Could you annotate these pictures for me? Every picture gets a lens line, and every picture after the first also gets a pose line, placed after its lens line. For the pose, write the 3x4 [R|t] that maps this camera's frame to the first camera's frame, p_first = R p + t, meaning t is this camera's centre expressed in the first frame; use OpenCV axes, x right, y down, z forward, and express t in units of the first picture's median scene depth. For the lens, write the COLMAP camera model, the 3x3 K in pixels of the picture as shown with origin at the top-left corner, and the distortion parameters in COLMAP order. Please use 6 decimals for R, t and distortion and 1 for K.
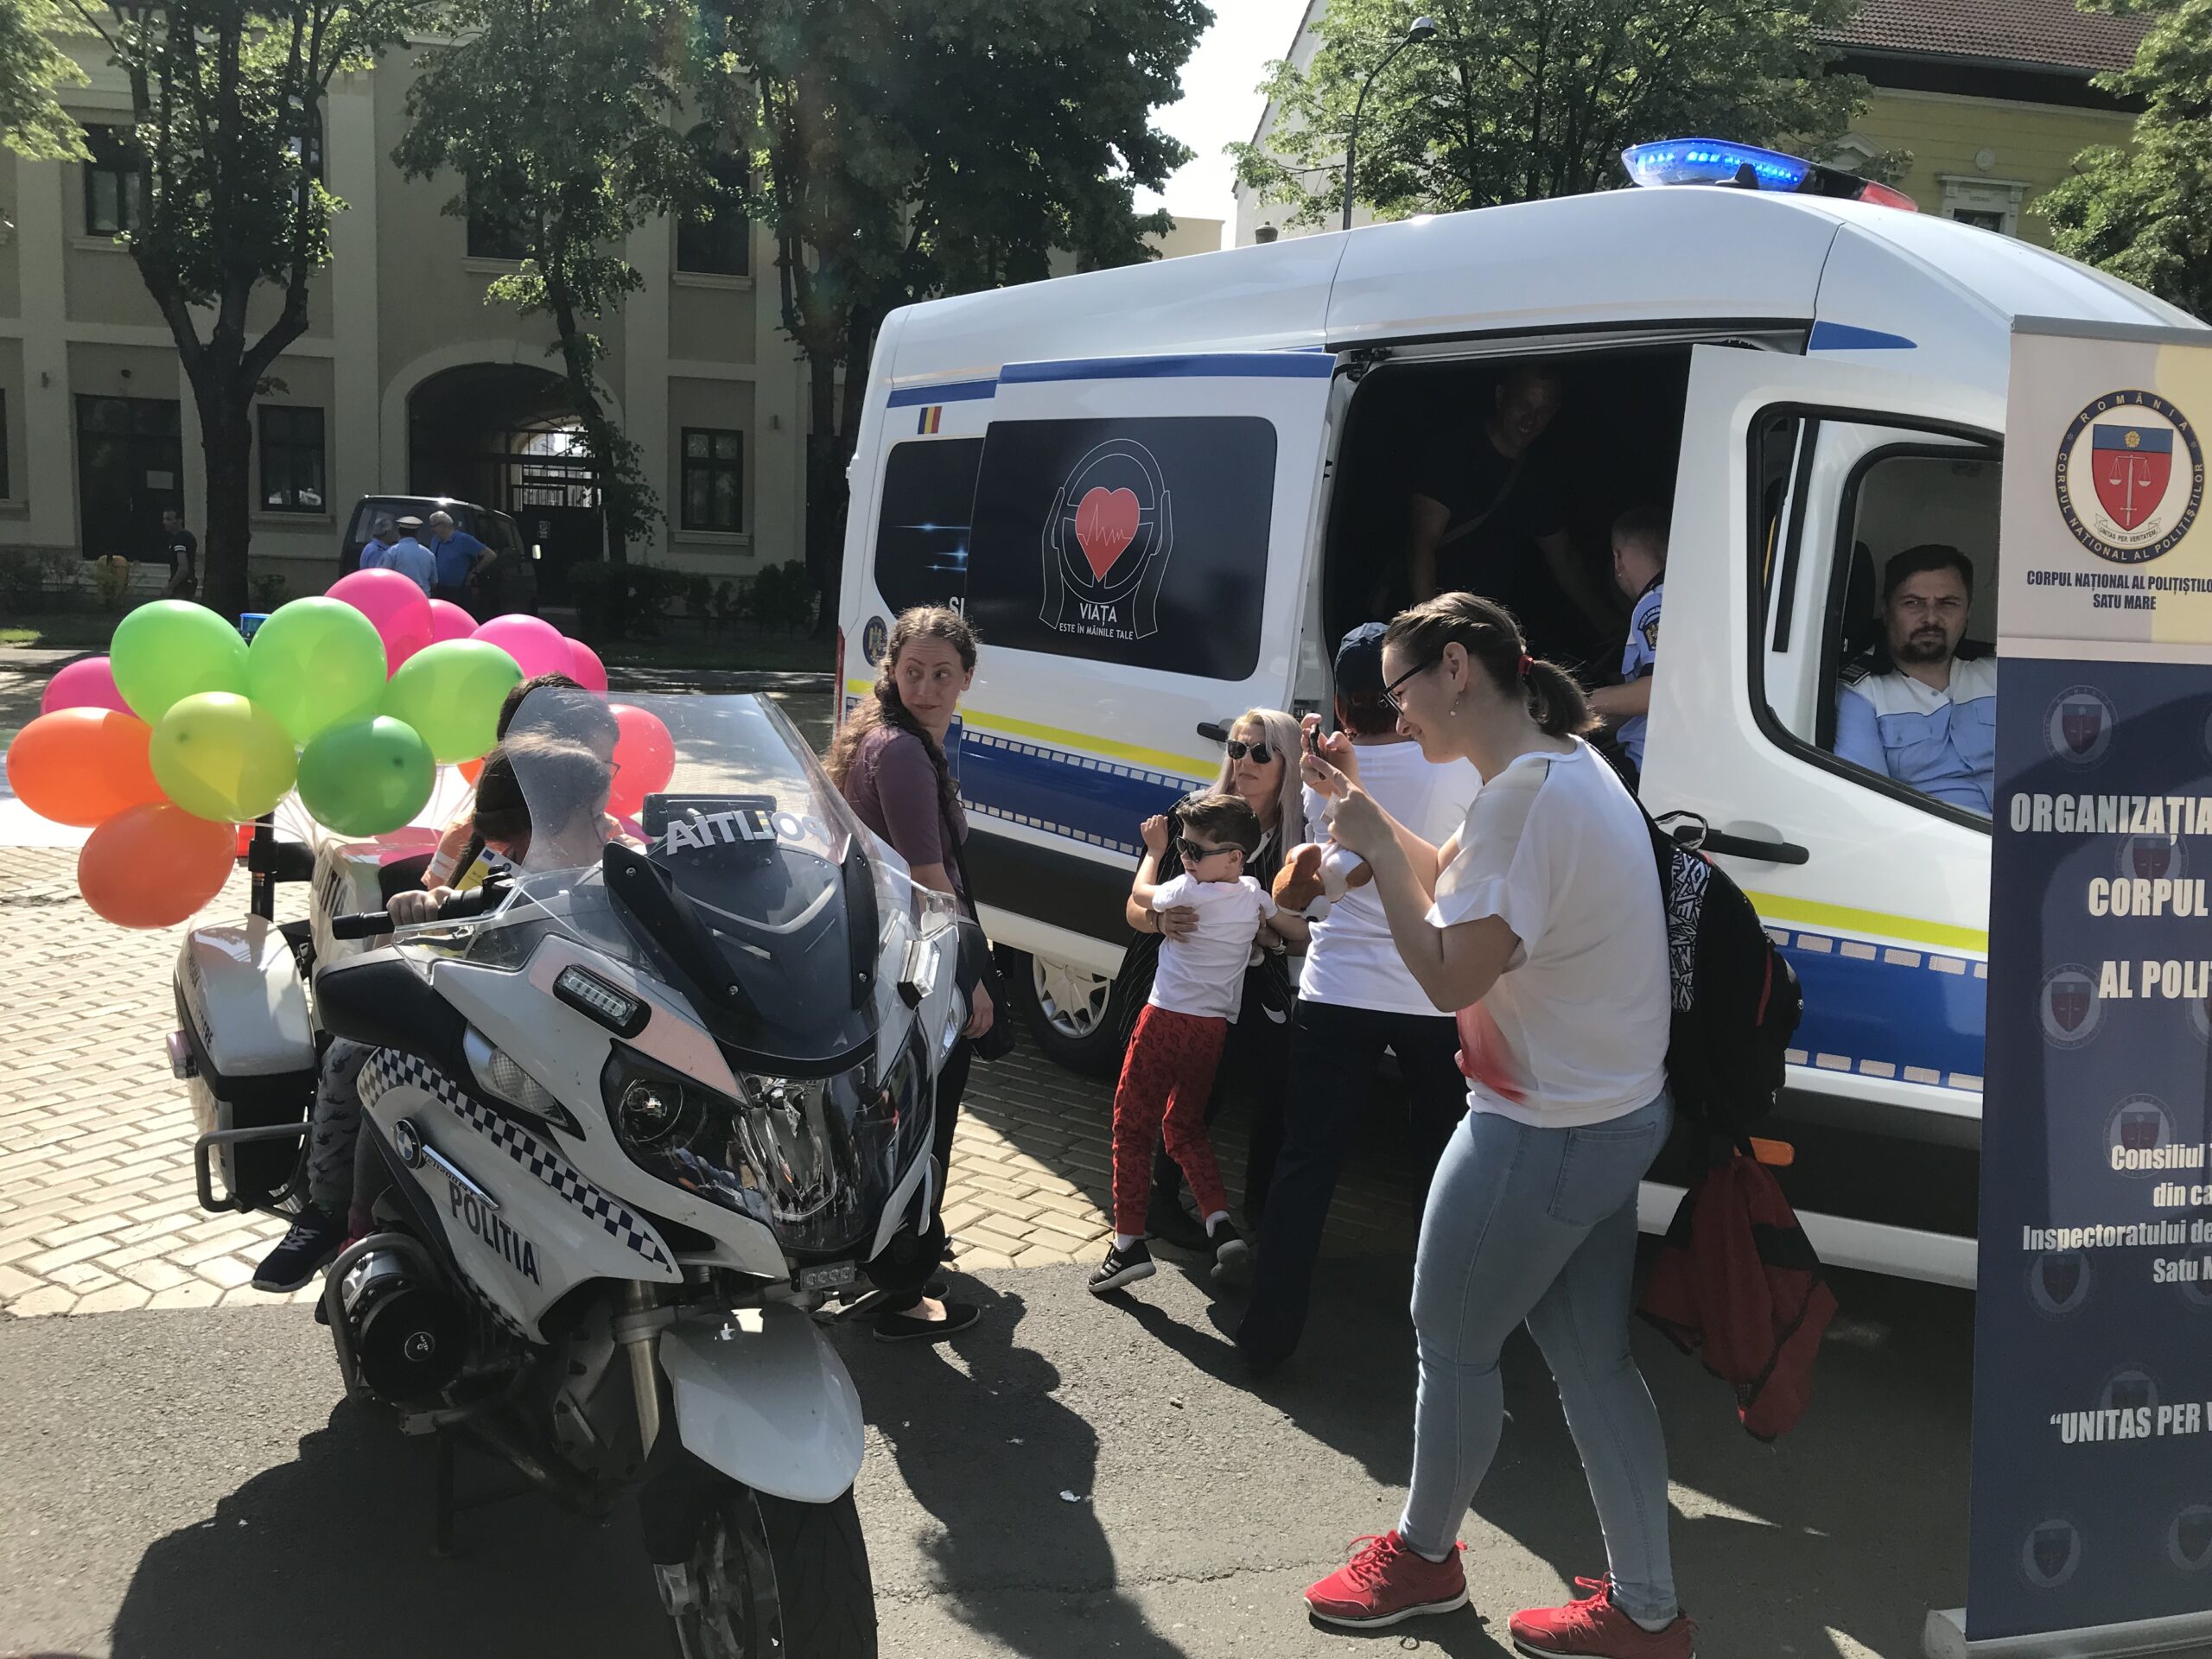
lens RADIAL K [[1896.0, 0, 1108.9], [0, 1896.0, 813.7], [0, 0, 1]] dist [0.040076, -0.000870]
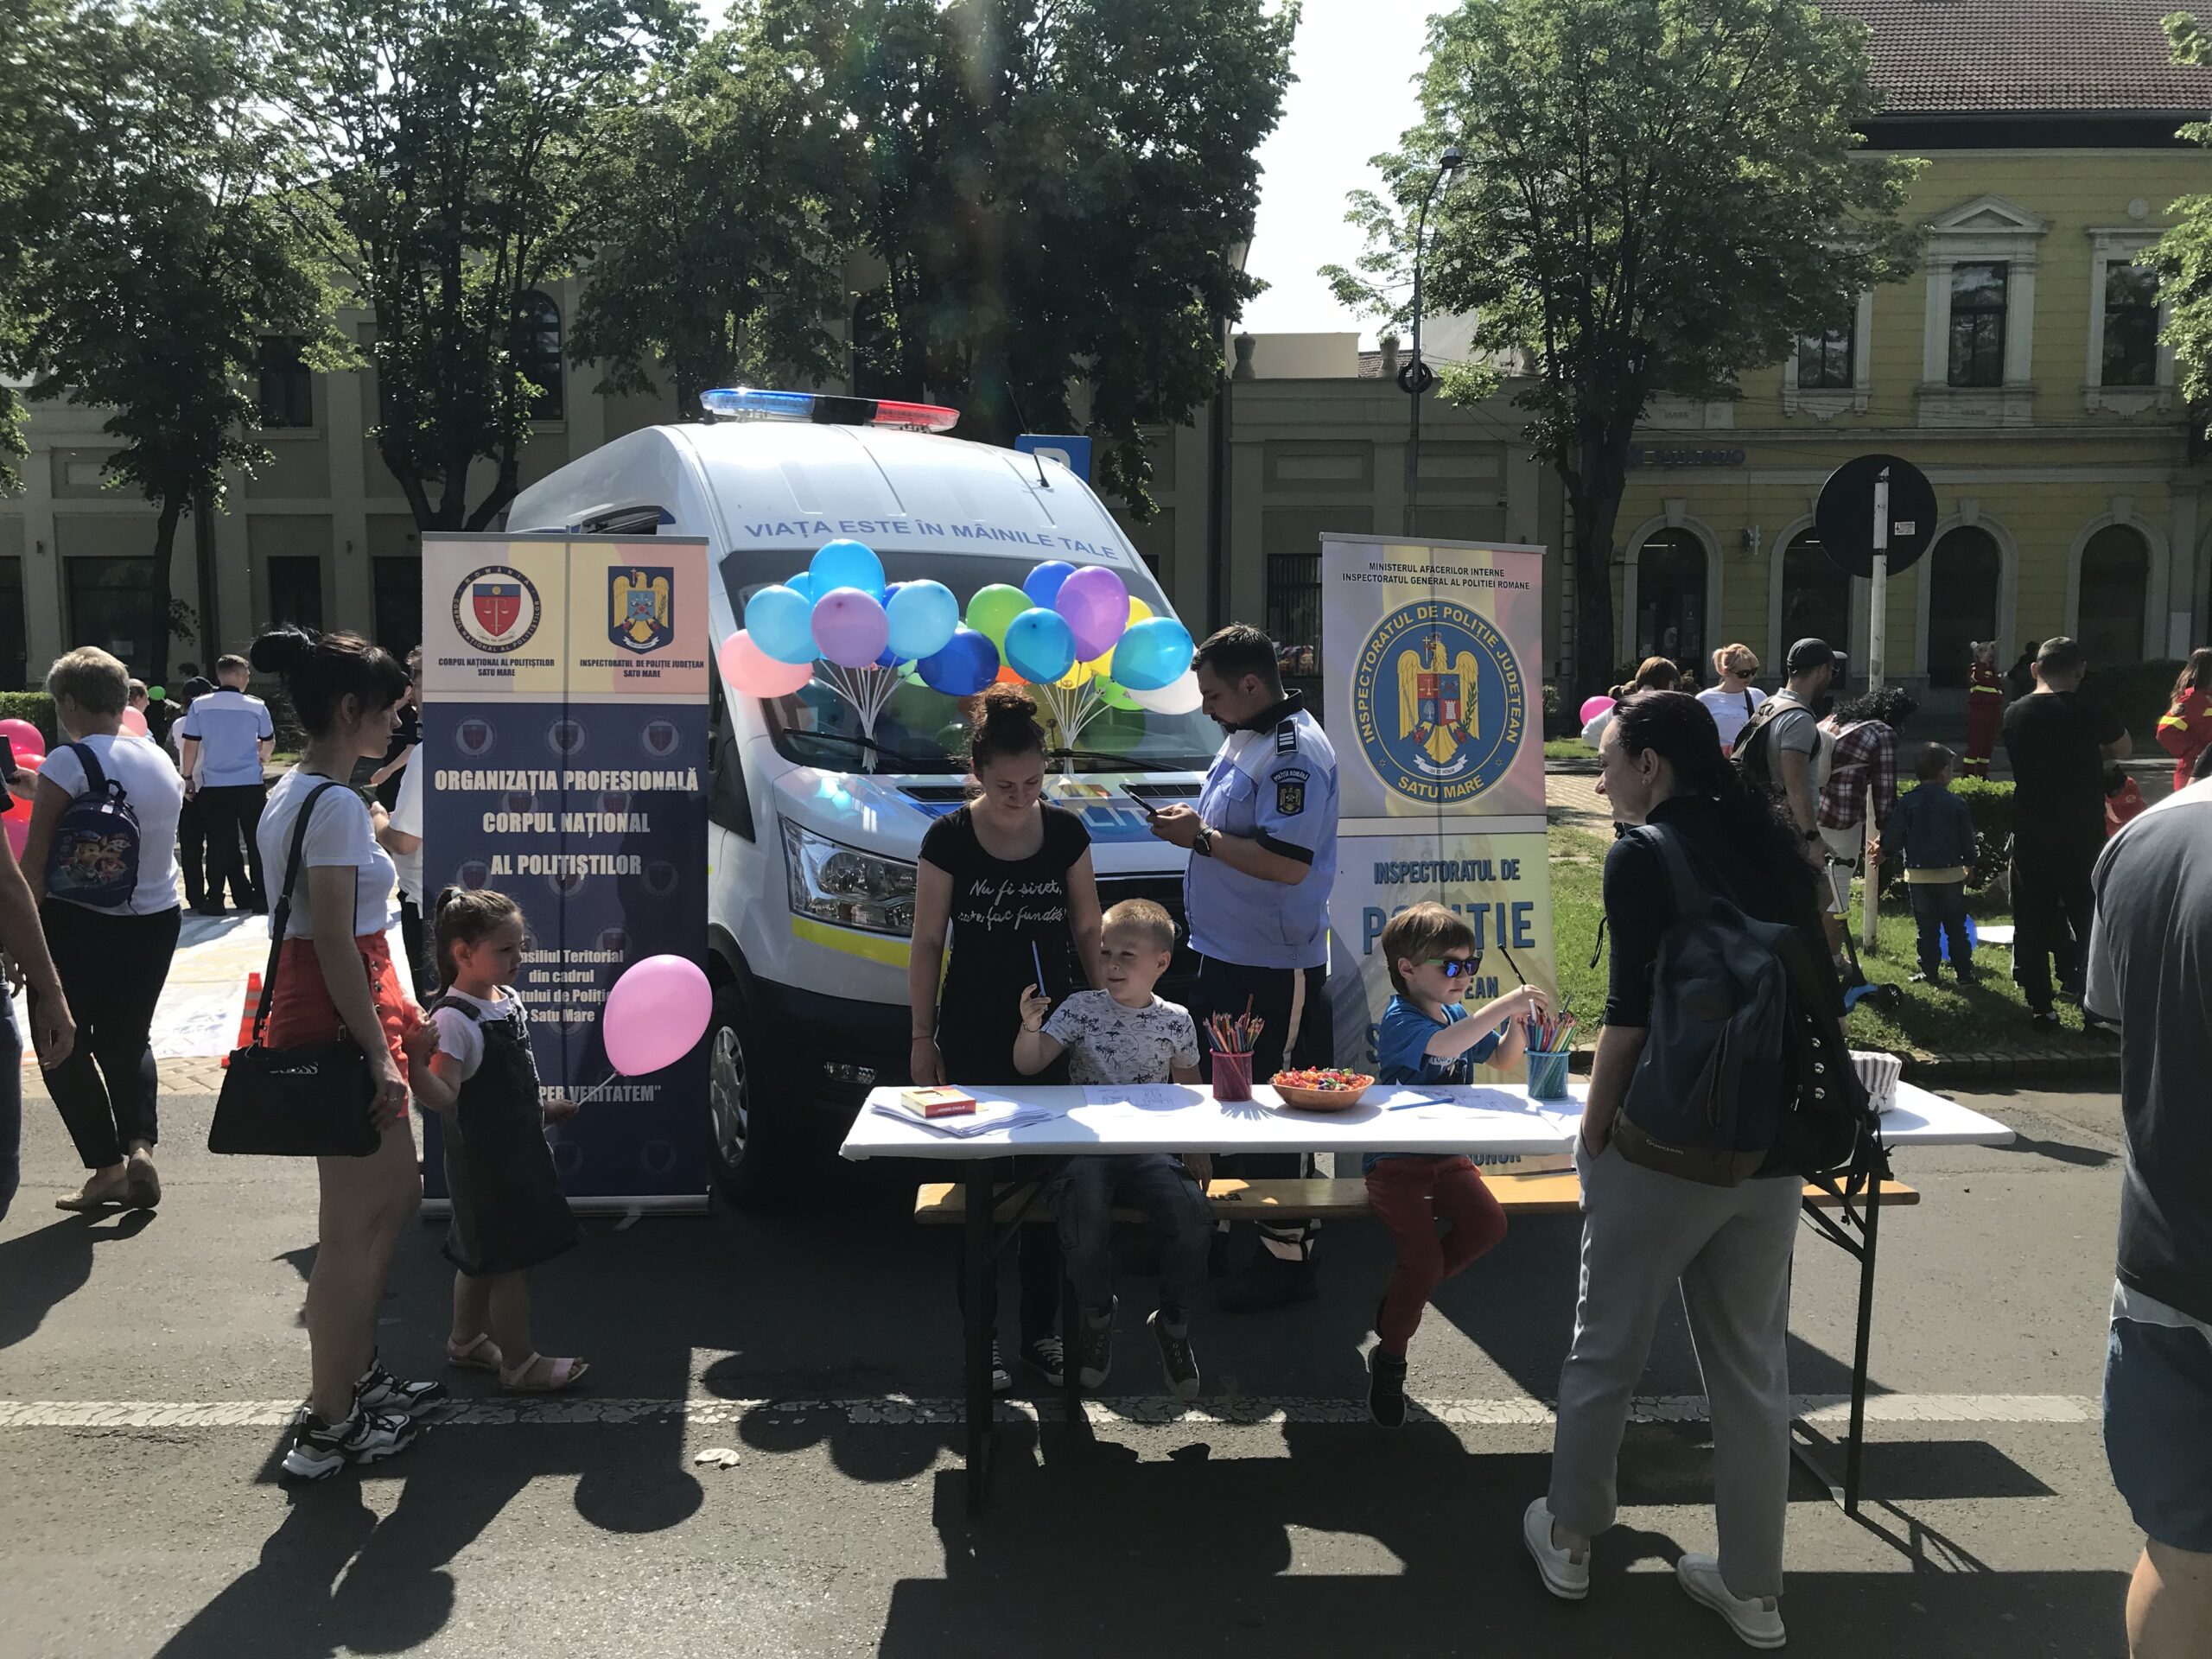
lens RADIAL K [[1896.0, 0, 1121.9], [0, 1896.0, 823.9], [0, 0, 1]] dist [0.040076, -0.000870]
pose [[0.980416, -0.028897, -0.194807, 1.529086], [0.020235, 0.998722, -0.046308, 0.147917], [0.195896, 0.041460, 0.979748, -0.780507]]
